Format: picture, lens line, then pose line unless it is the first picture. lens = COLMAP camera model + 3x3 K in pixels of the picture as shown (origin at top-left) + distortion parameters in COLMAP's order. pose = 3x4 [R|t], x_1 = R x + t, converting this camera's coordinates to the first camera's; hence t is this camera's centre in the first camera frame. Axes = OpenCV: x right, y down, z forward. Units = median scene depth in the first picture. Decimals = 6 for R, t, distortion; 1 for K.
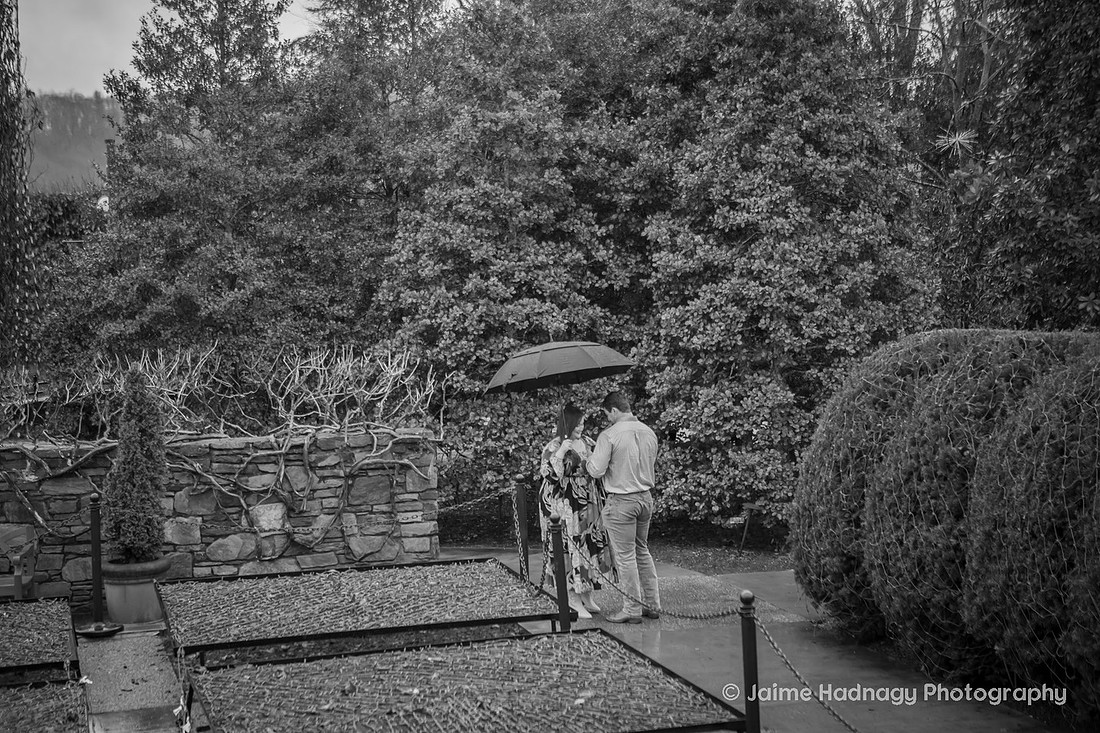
lens RADIAL K [[1987.9, 0, 546.7], [0, 1987.9, 351.3], [0, 0, 1]] dist [0.146720, 0.000000]
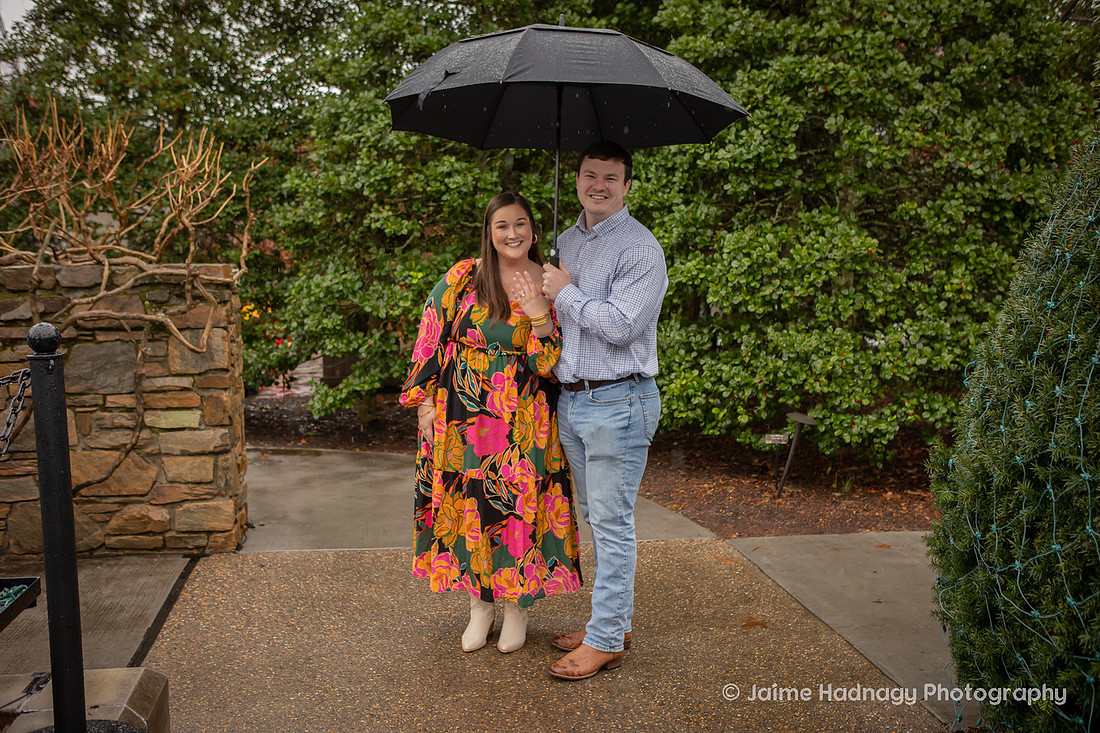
lens RADIAL K [[786.8, 0, 619.3], [0, 786.8, 357.8], [0, 0, 1]] dist [-0.021757, 0.007038]
pose [[0.994970, 0.035456, -0.093690, 0.068350], [-0.031484, 0.998556, 0.043532, 0.049861], [0.095098, -0.040363, 0.994649, 0.749115]]
